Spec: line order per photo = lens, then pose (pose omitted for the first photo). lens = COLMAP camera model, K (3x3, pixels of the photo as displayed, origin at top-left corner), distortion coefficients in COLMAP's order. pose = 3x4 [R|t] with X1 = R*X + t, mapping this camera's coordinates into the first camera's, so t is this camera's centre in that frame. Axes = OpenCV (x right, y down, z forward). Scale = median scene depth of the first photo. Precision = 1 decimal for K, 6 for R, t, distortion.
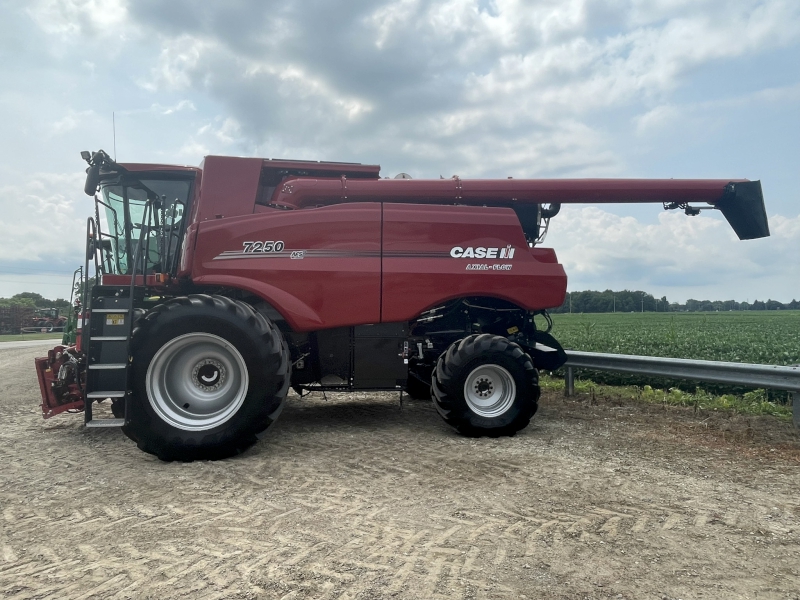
lens RADIAL K [[513.8, 0, 399.5], [0, 513.8, 298.9], [0, 0, 1]] dist [0.002902, 0.000452]
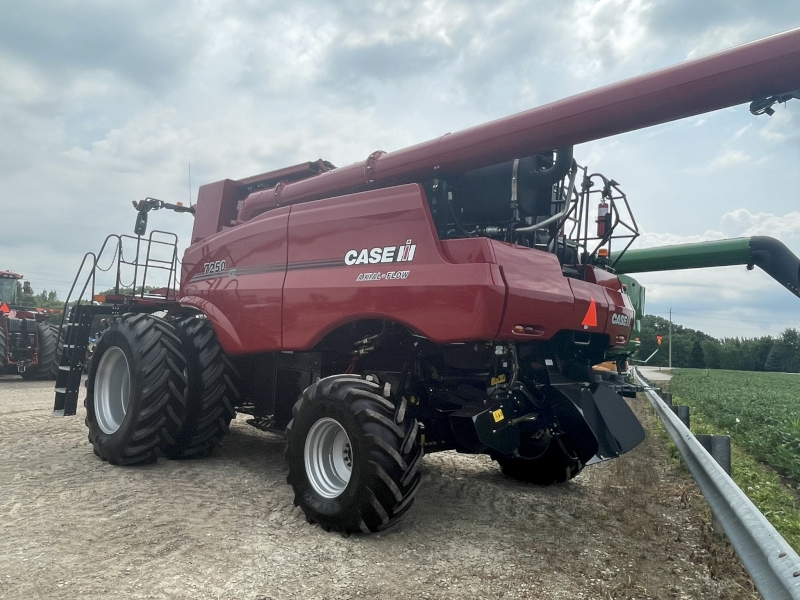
lens RADIAL K [[593.2, 0, 399.8], [0, 593.2, 298.9], [0, 0, 1]] dist [-0.008972, -0.001202]
pose [[0.627100, -0.024697, -0.778547, 0.787595], [-0.026407, 0.998249, -0.052937, 0.008038], [0.778491, 0.053757, 0.625350, 0.537787]]
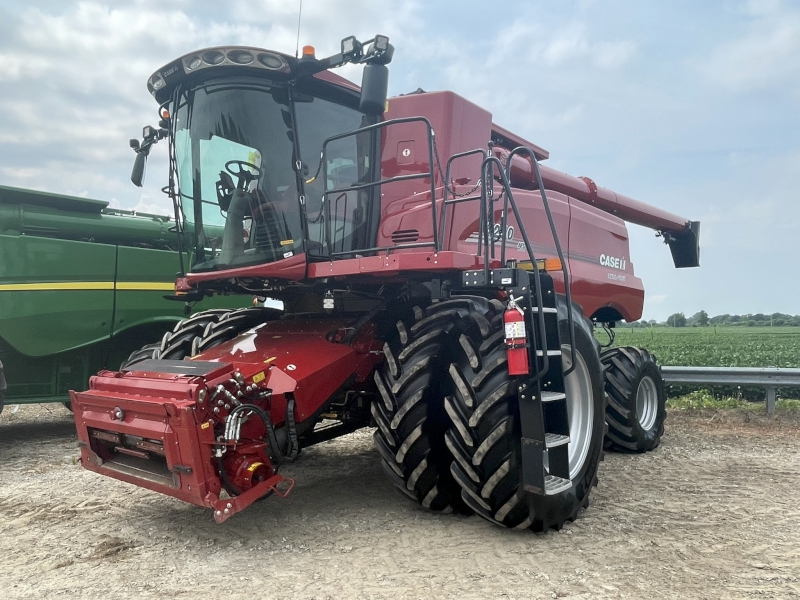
lens RADIAL K [[598.3, 0, 399.5], [0, 598.3, 300.3], [0, 0, 1]] dist [-0.007597, -0.005440]
pose [[0.760792, 0.036706, 0.647957, -0.856928], [-0.022898, 0.999296, -0.029724, 0.022878], [-0.648592, 0.007777, 0.761096, 0.386935]]
